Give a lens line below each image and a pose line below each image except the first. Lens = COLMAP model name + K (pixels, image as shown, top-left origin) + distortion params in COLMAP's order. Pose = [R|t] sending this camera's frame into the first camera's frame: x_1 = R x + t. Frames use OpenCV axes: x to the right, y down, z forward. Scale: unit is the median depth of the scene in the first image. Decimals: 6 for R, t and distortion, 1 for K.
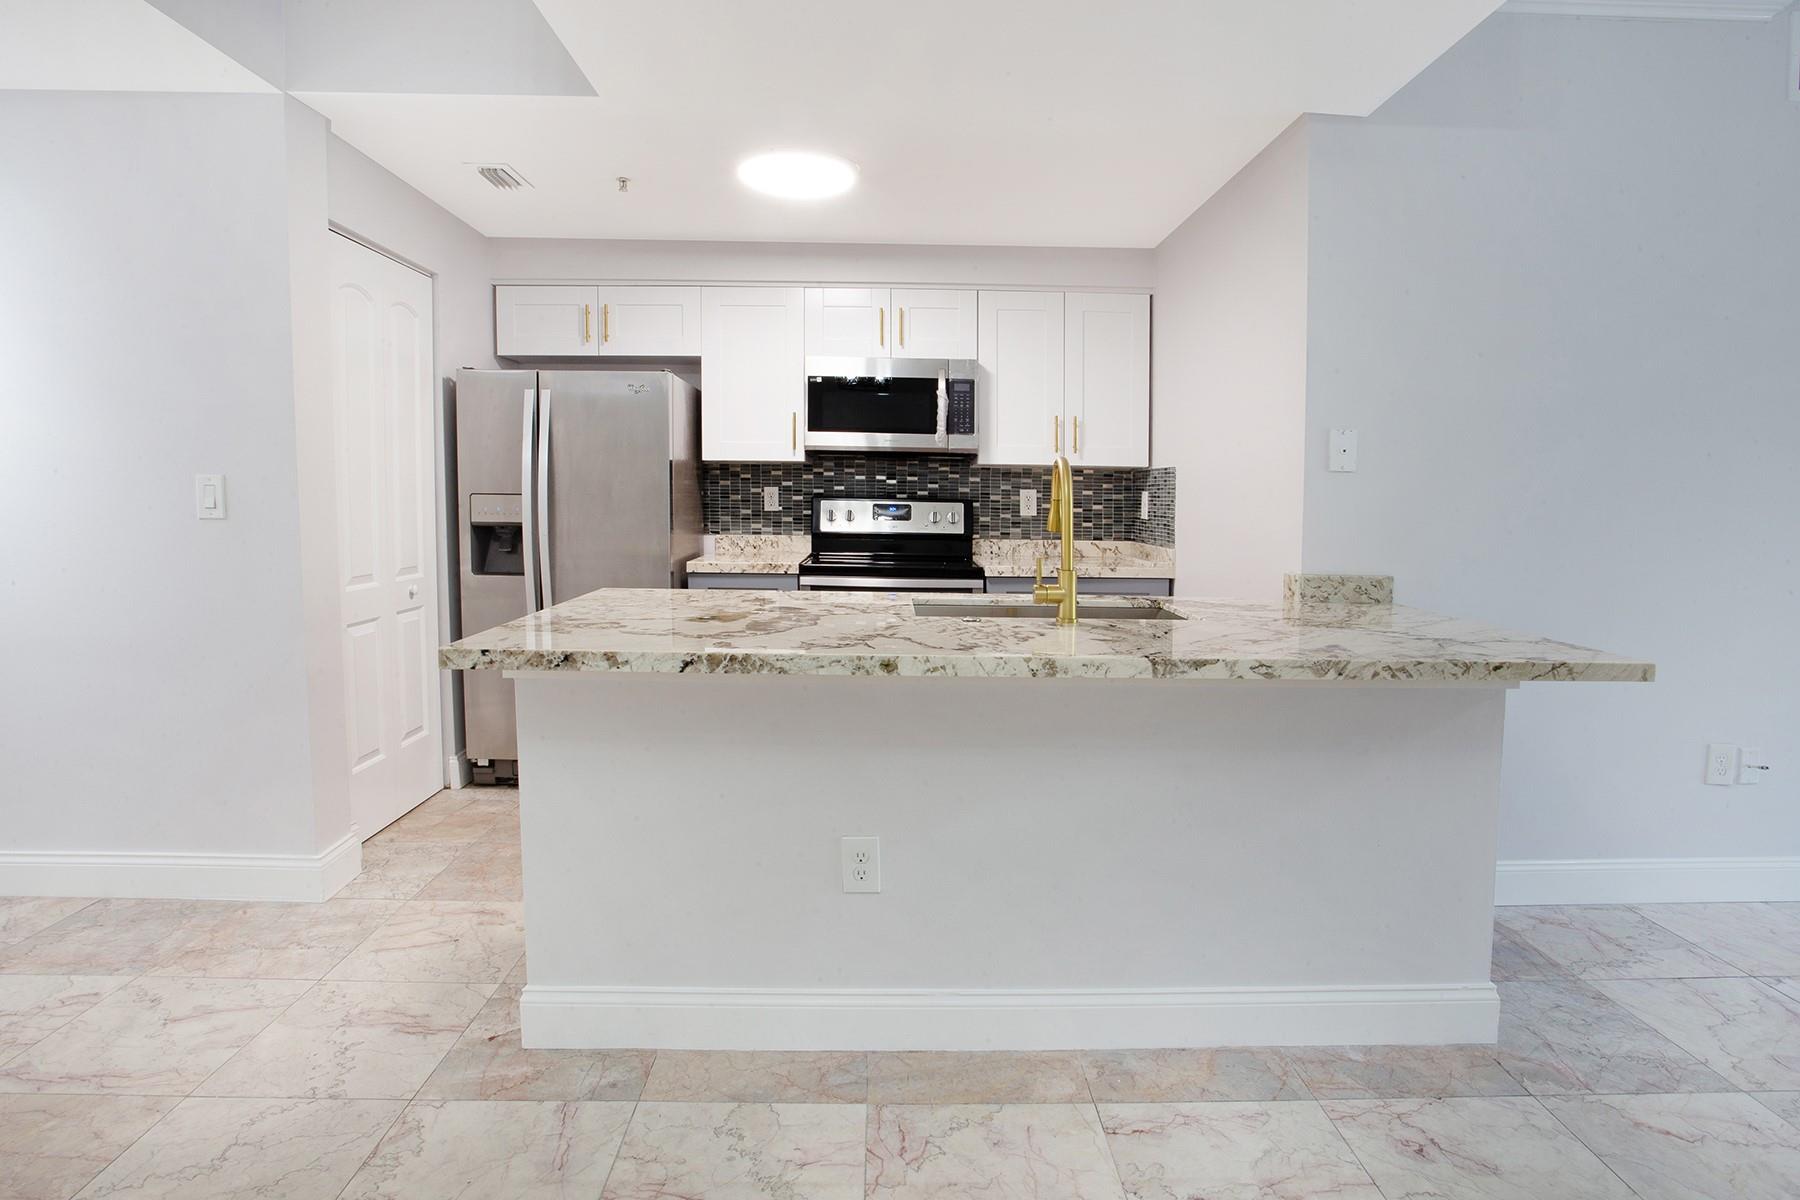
lens RADIAL K [[1018.5, 0, 902.9], [0, 1018.5, 557.0], [0, 0, 1]] dist [-0.072315, 0.033296]
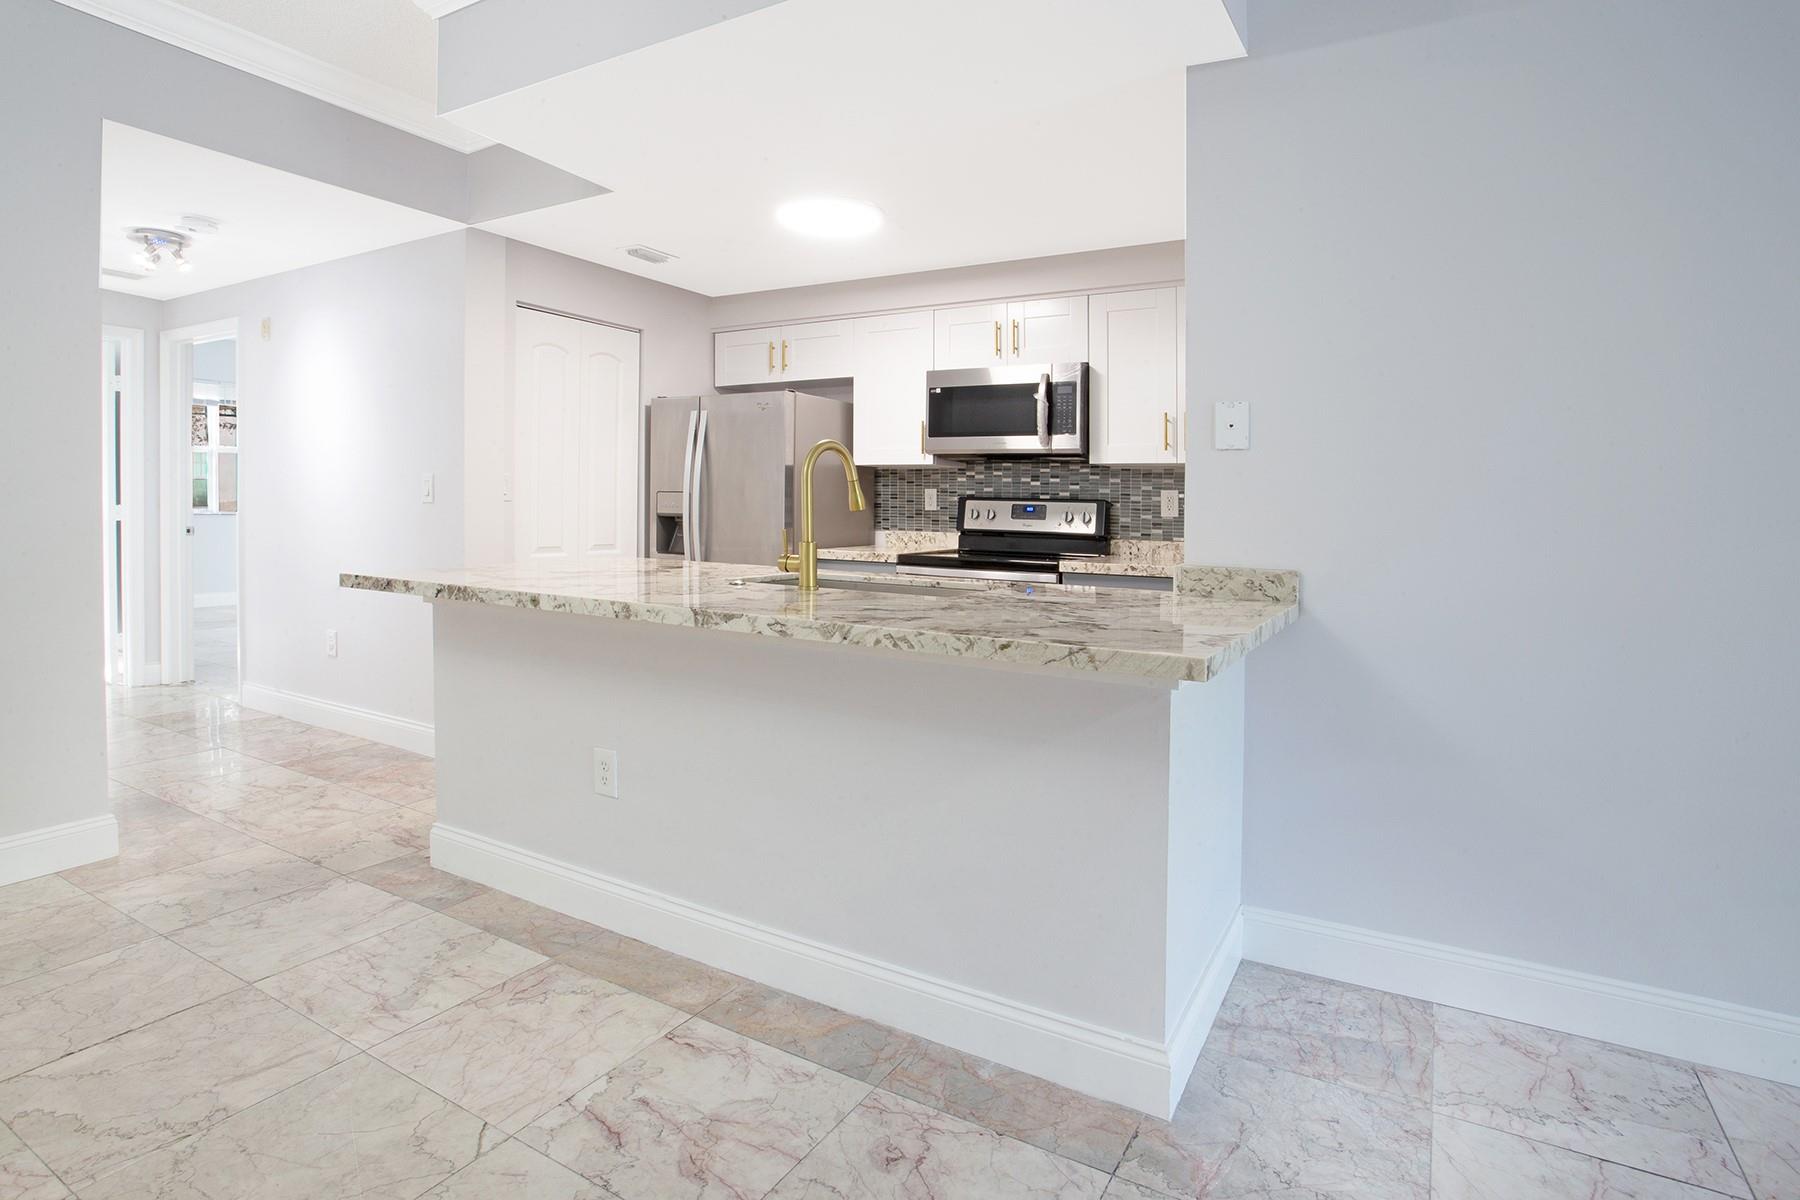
lens RADIAL K [[961.5, 0, 917.5], [0, 961.5, 528.5], [0, 0, 1]] dist [-0.068971, 0.032756]
pose [[0.843072, 0.010399, -0.537700, 0.460394], [-0.038984, 0.998365, -0.041815, 0.020799], [0.536386, 0.056215, 0.842099, 0.107442]]
